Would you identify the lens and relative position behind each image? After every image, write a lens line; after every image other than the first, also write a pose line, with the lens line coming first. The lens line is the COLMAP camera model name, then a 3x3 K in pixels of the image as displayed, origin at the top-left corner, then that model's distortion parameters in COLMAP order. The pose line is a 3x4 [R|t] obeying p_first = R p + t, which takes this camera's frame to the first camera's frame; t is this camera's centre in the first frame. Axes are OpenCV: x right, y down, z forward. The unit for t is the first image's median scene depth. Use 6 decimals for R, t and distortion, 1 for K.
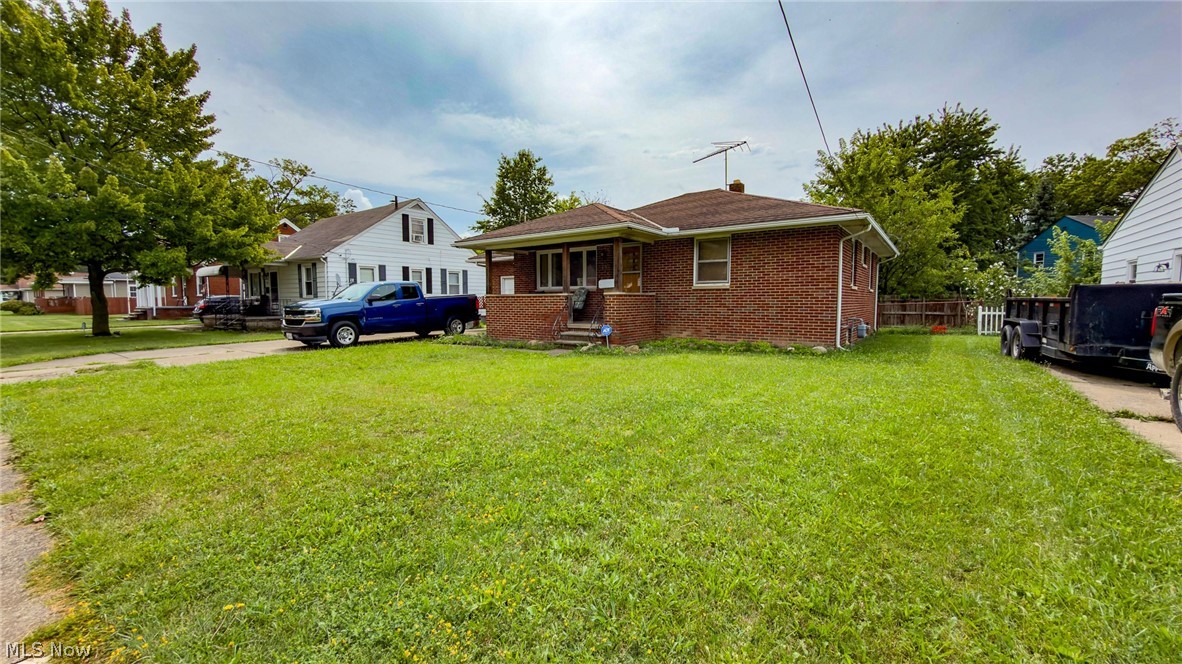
lens RADIAL K [[471.6, 0, 591.8], [0, 471.6, 331.3], [0, 0, 1]] dist [-0.000385, -0.000466]
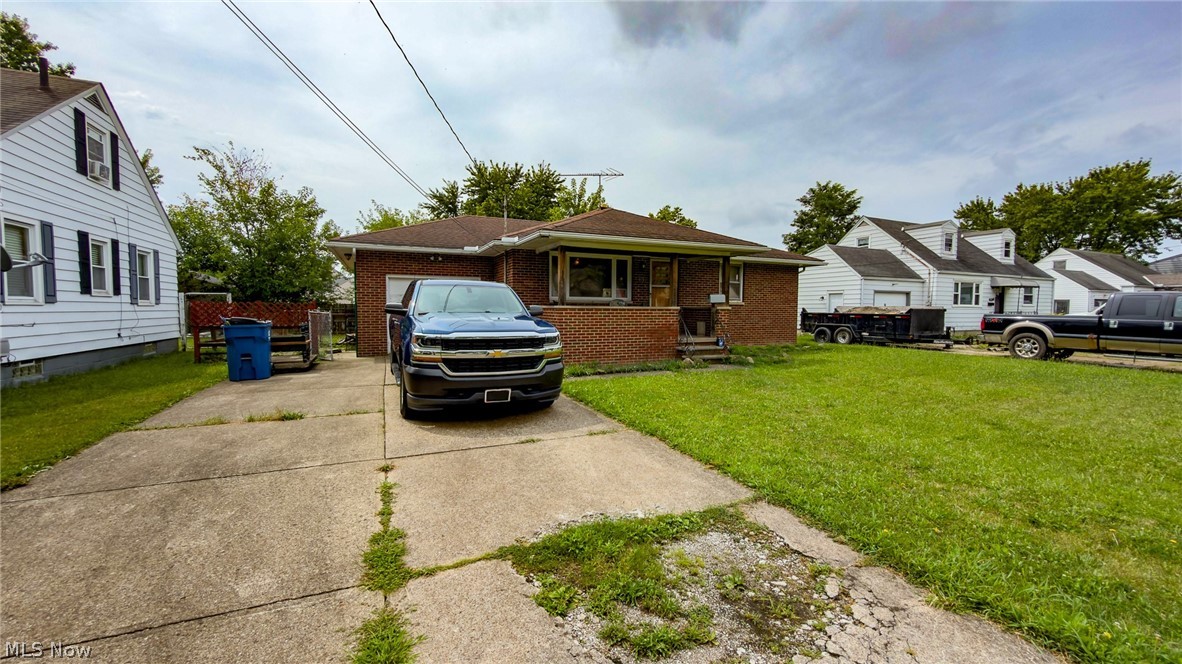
lens RADIAL K [[471.6, 0, 590.8], [0, 471.6, 332.1], [0, 0, 1]] dist [-0.000385, -0.000466]
pose [[0.494016, -0.036483, 0.868687, -0.877643], [0.047422, 0.998763, 0.014978, -0.046864], [-0.868158, 0.033796, 0.495135, 0.616855]]
